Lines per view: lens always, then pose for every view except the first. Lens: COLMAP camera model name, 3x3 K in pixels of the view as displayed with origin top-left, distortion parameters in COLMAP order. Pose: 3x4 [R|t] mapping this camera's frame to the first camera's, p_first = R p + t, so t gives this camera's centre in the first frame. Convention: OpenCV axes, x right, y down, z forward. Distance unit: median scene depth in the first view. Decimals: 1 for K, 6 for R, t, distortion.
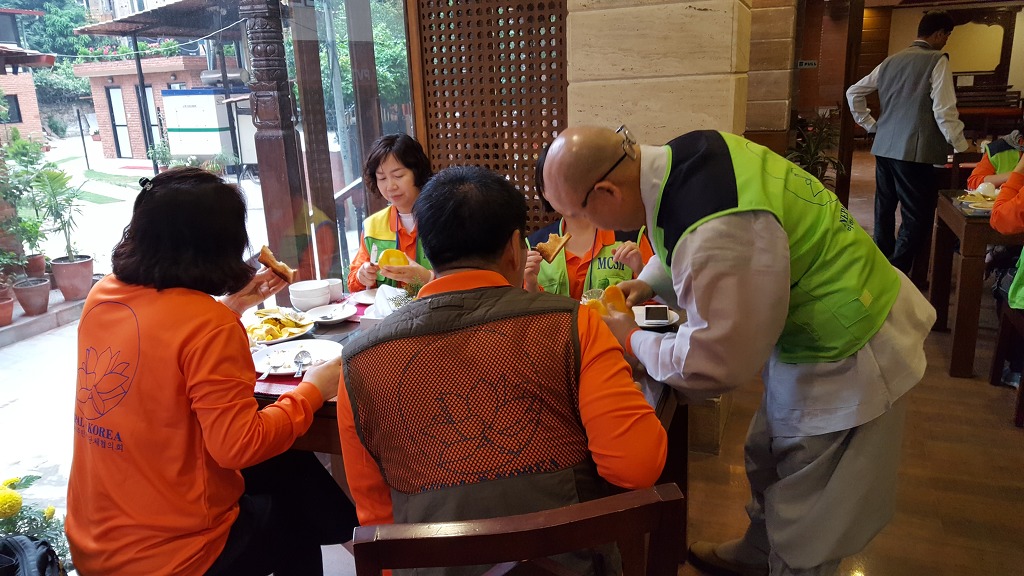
lens RADIAL K [[764.2, 0, 513.6], [0, 764.2, 287.9], [0, 0, 1]] dist [-0.005457, -0.010421]
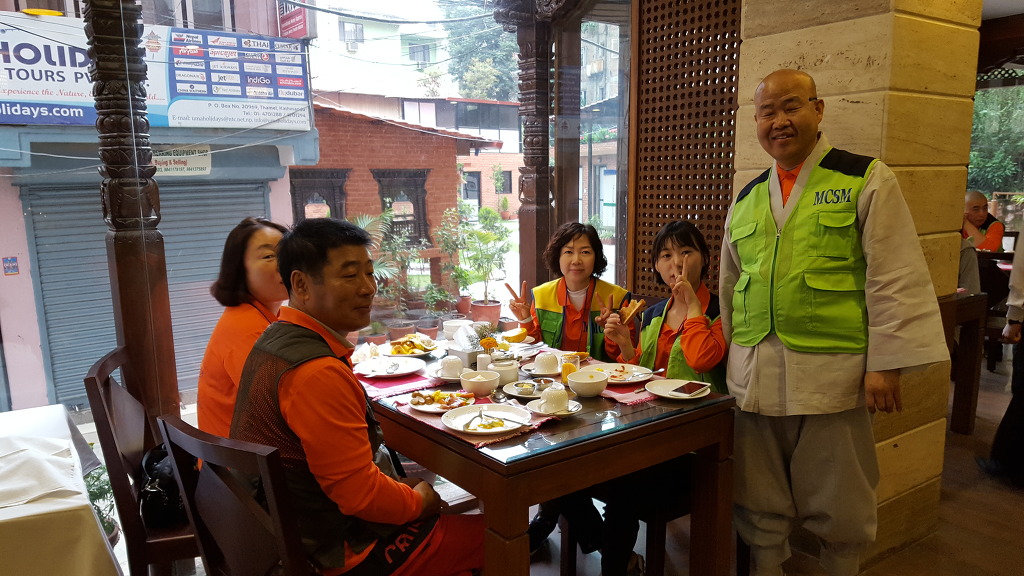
lens RADIAL K [[764.2, 0, 512.9], [0, 764.2, 292.4], [0, 0, 1]] dist [-0.005457, -0.010421]
pose [[0.829204, 0.105827, -0.548836, 0.349413], [-0.158265, 0.986182, -0.048956, -0.004036], [0.536072, 0.127456, 0.834495, -0.019170]]
